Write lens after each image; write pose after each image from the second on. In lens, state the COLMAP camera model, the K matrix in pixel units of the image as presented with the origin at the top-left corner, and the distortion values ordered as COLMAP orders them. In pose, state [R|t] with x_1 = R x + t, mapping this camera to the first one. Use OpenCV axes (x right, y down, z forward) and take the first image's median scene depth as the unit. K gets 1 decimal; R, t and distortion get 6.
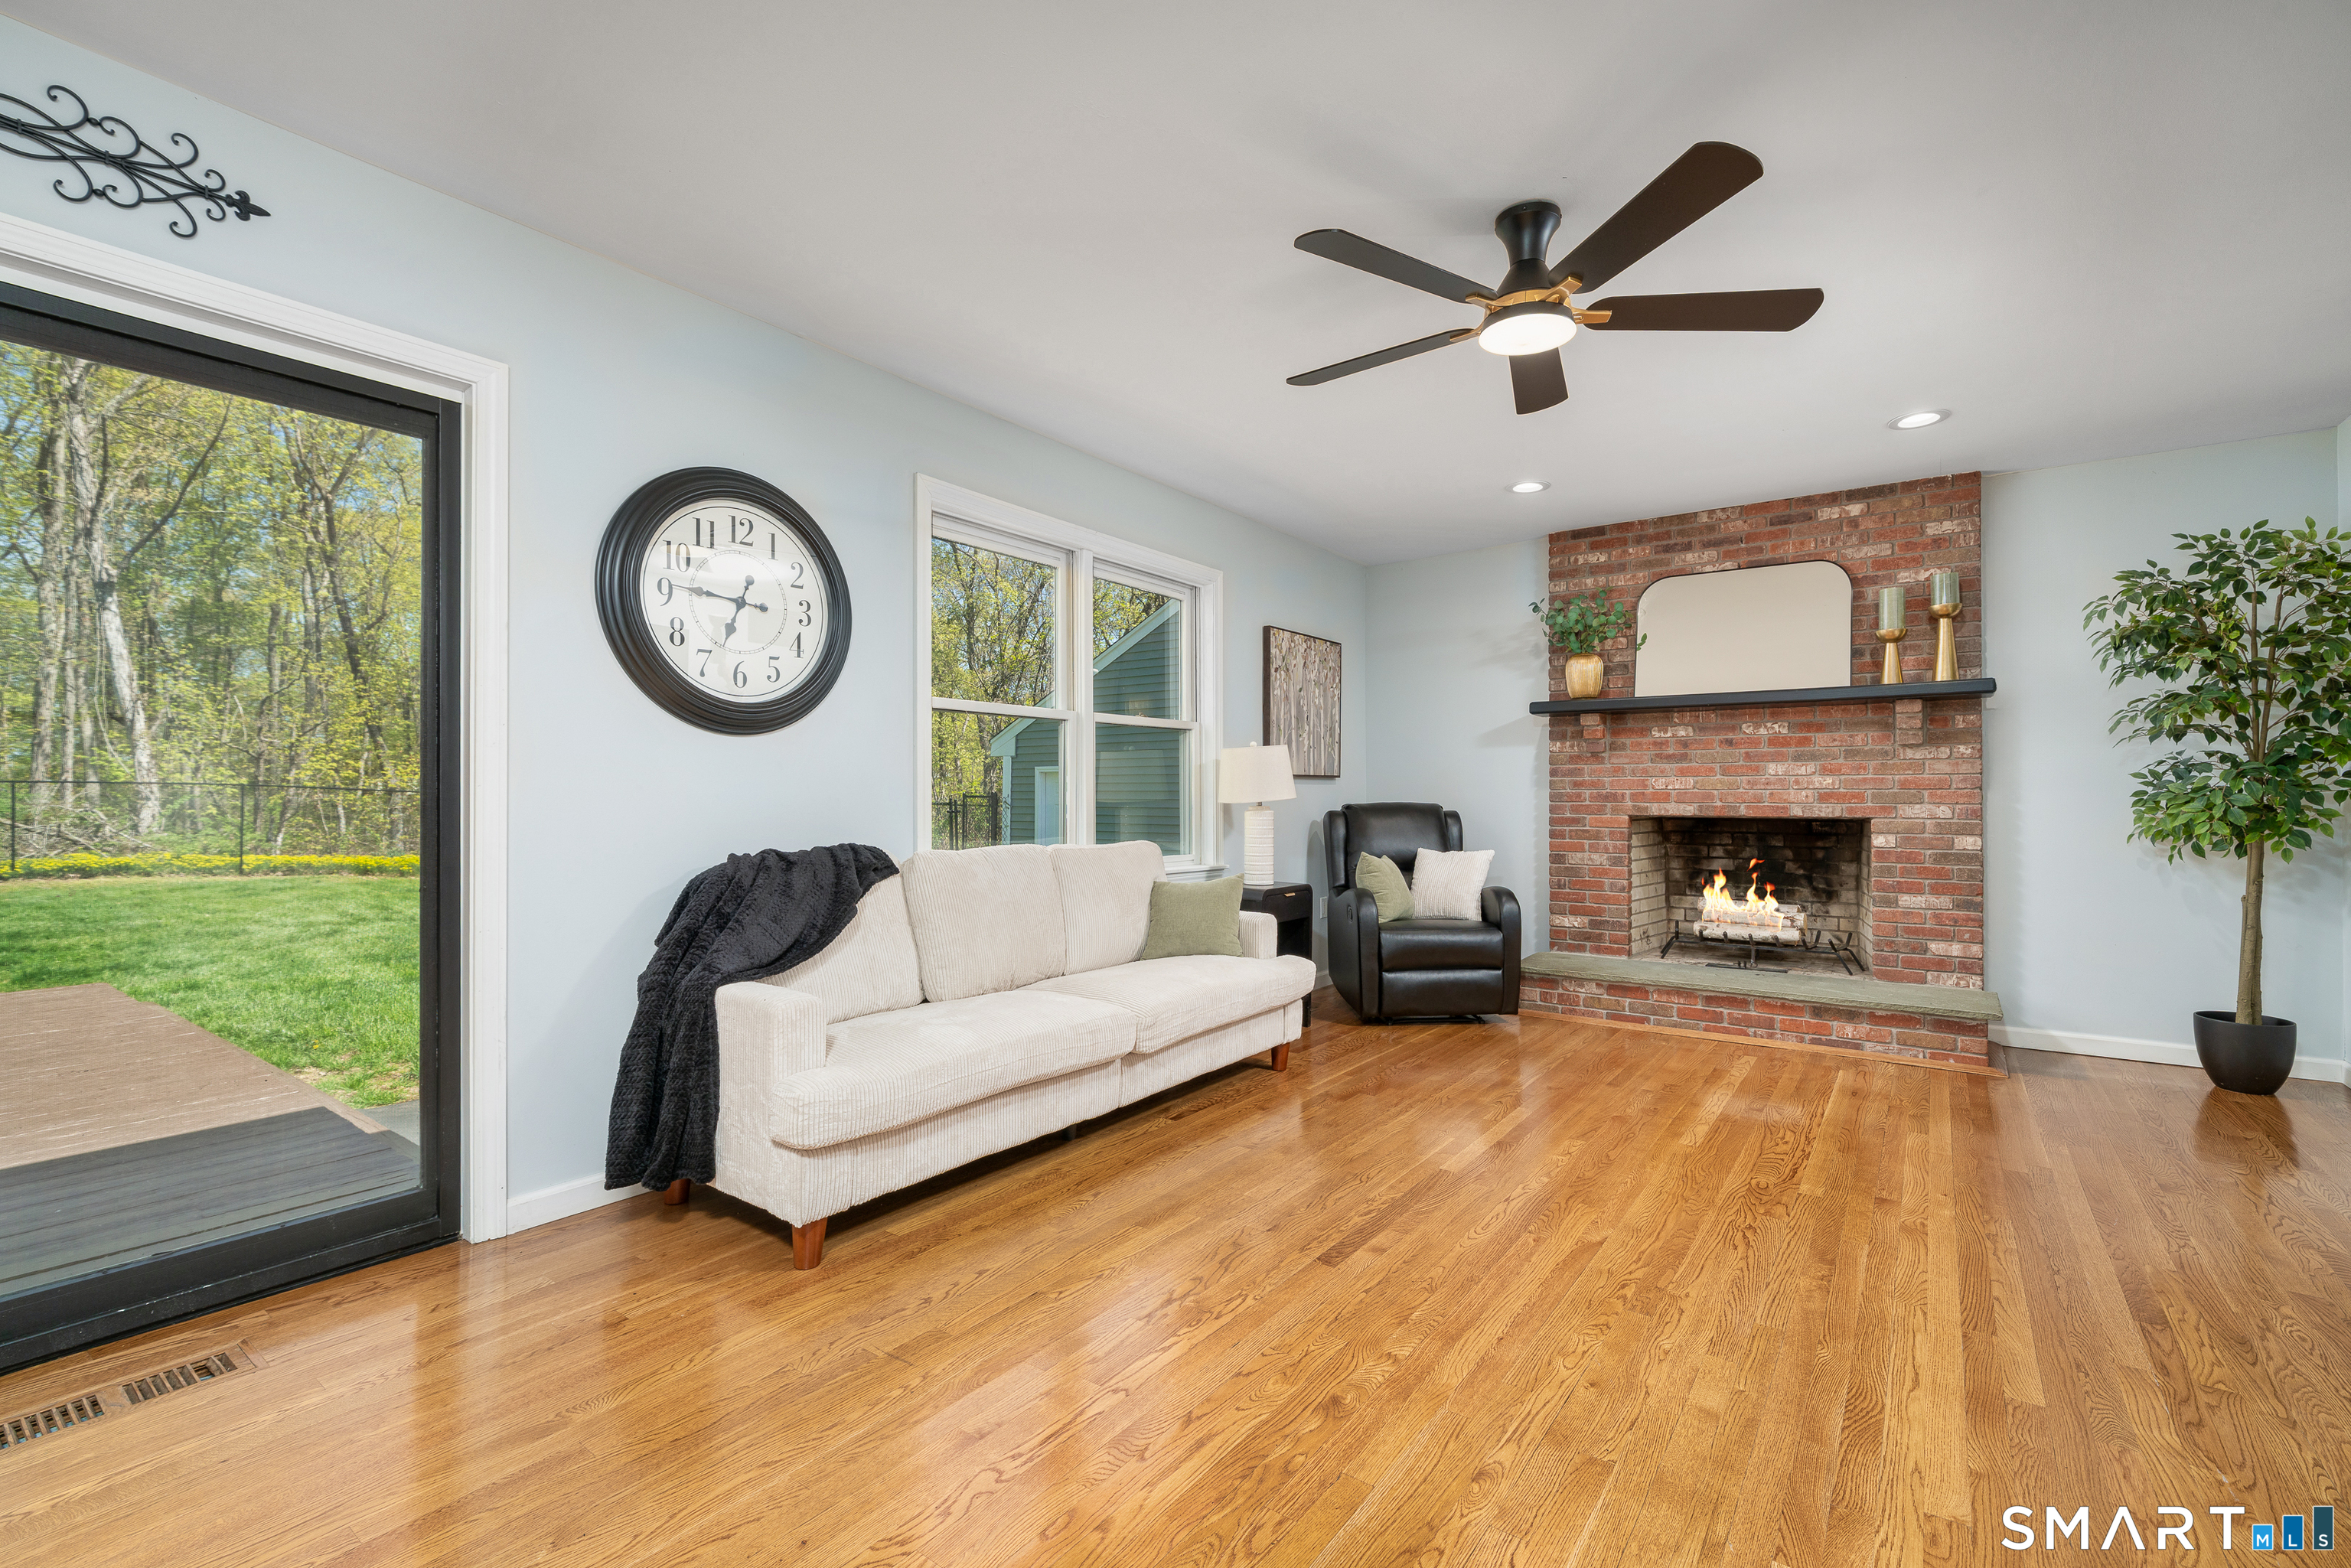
lens RADIAL K [[1114.0, 0, 1174.0], [0, 1114.0, 786.6], [0, 0, 1]] dist [0.001131, -0.000275]
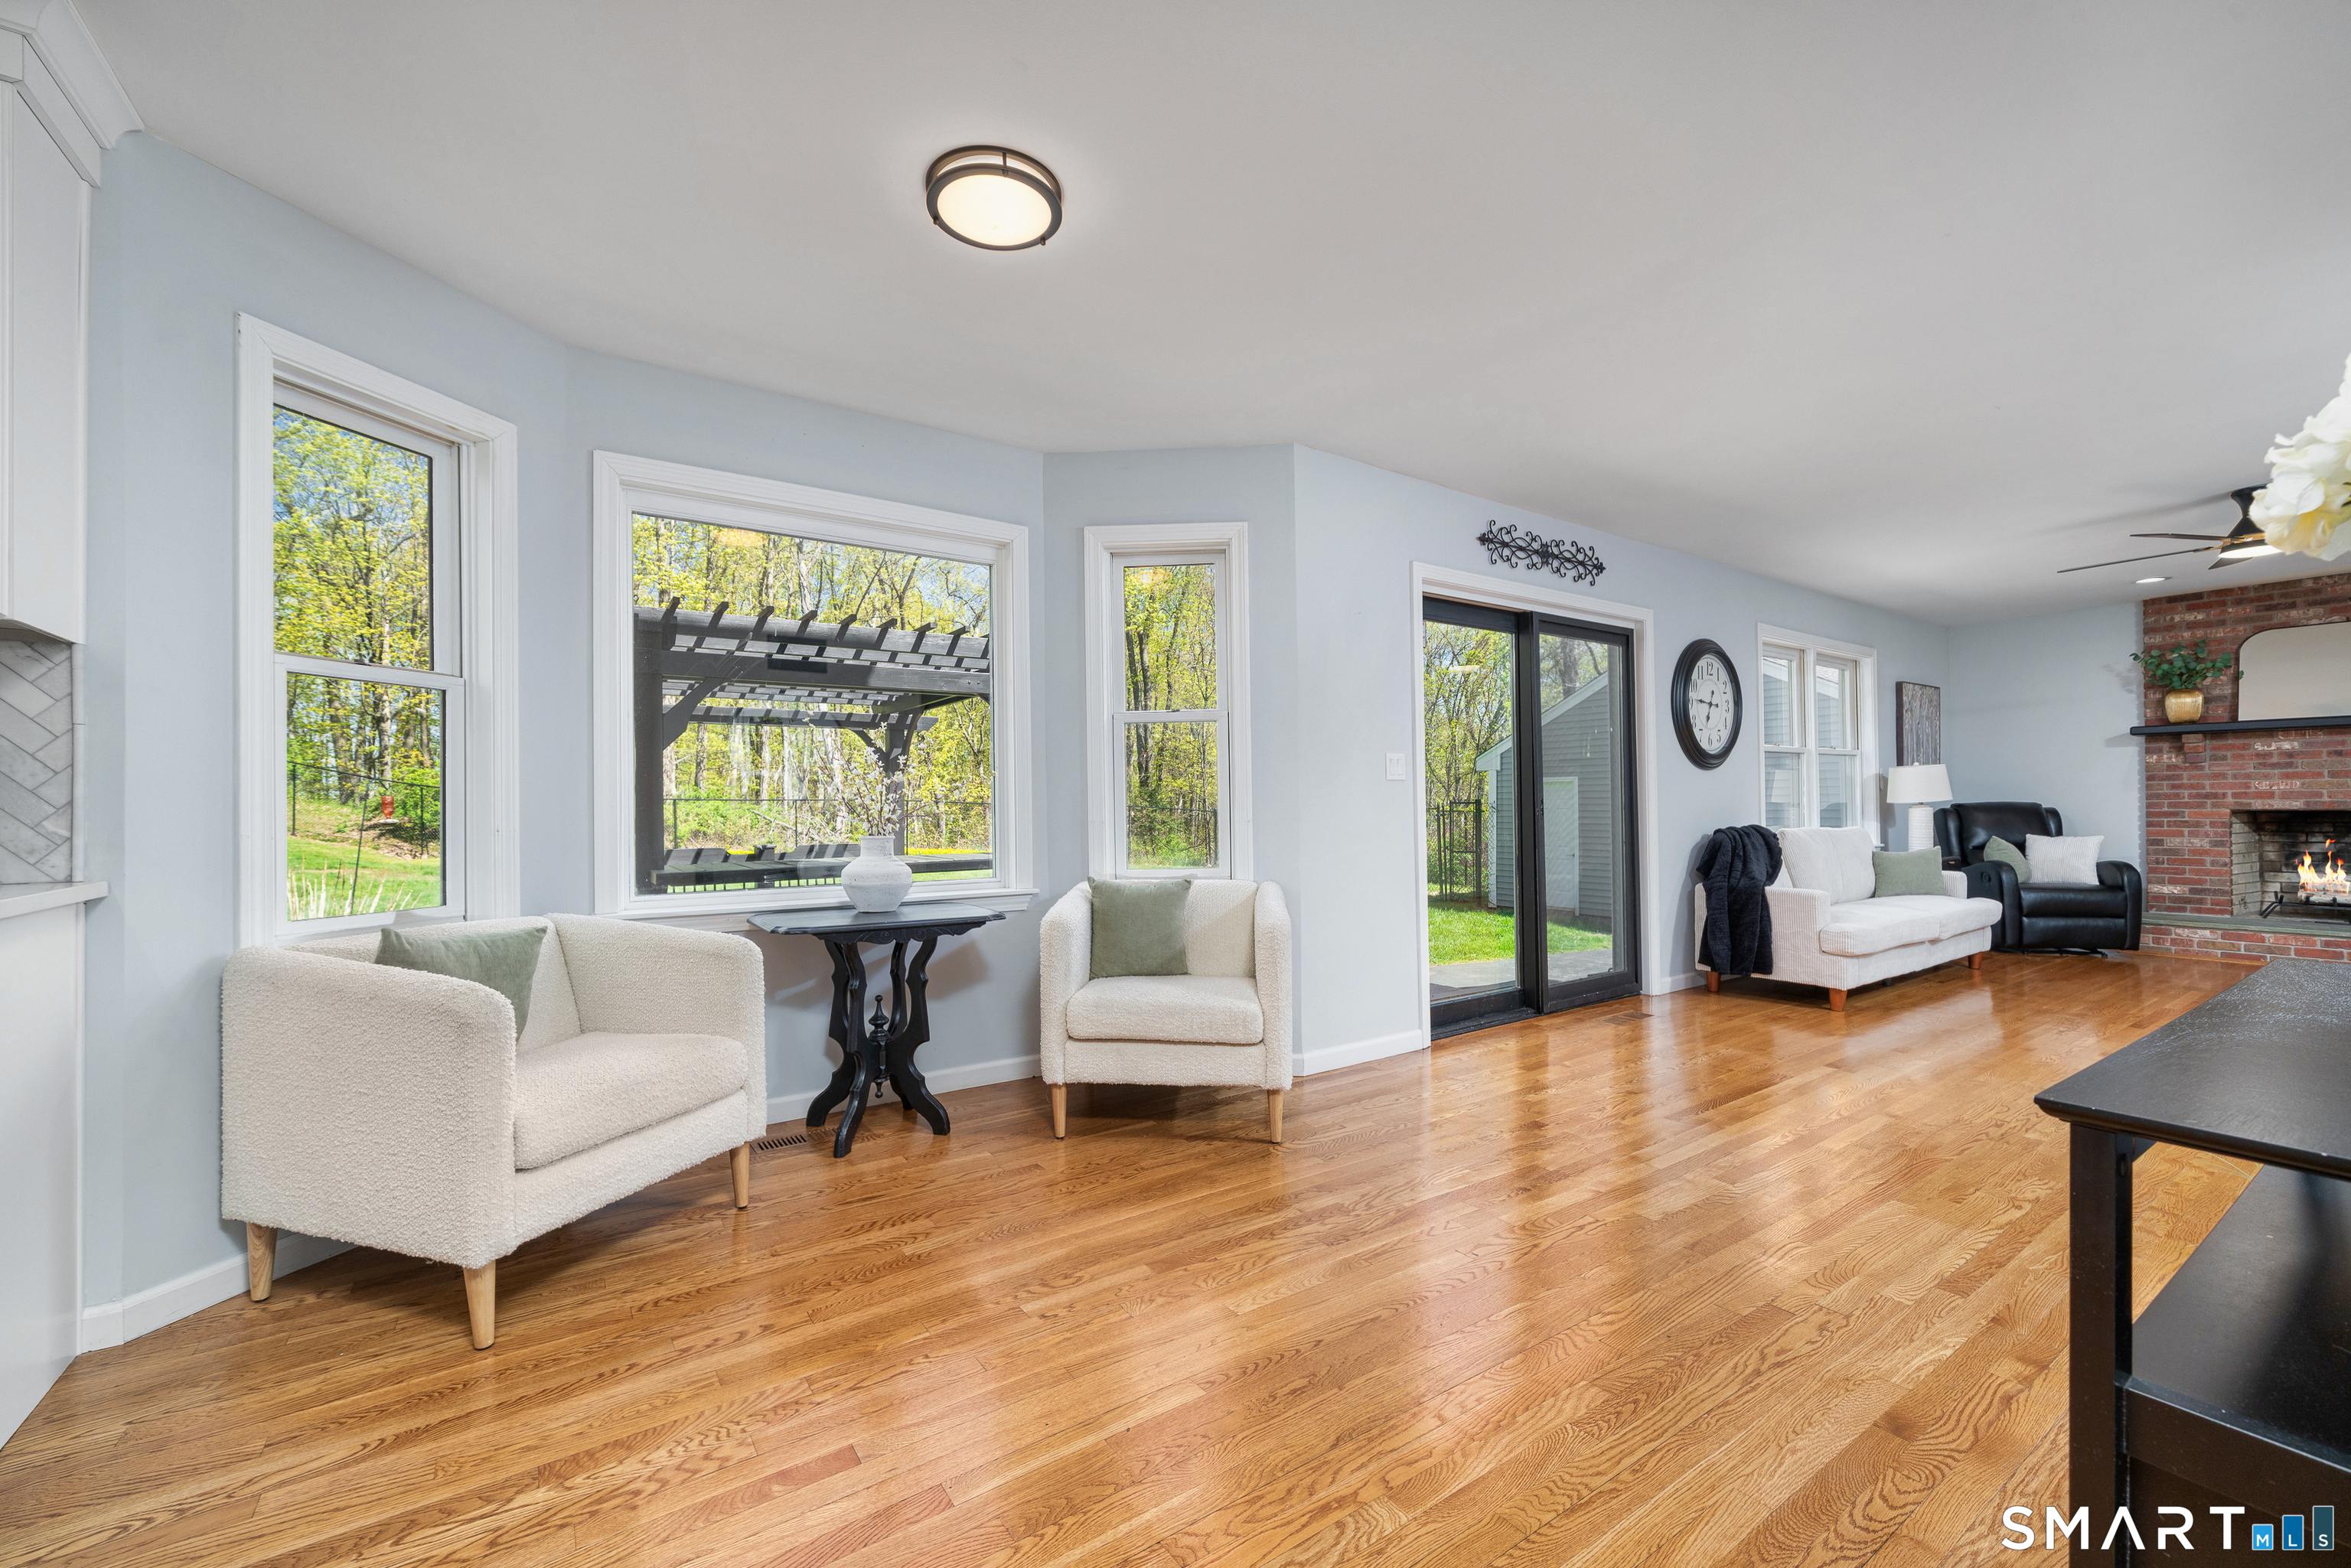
lens RADIAL K [[951.7, 0, 1179.5], [0, 951.7, 797.8], [0, 0, 1]] dist [0.000480, 0.000012]
pose [[0.935098, -0.013020, -0.354151, -0.359828], [0.013577, 0.999907, -0.000912, -0.003807], [0.354130, -0.003955, 0.935188, -0.503291]]
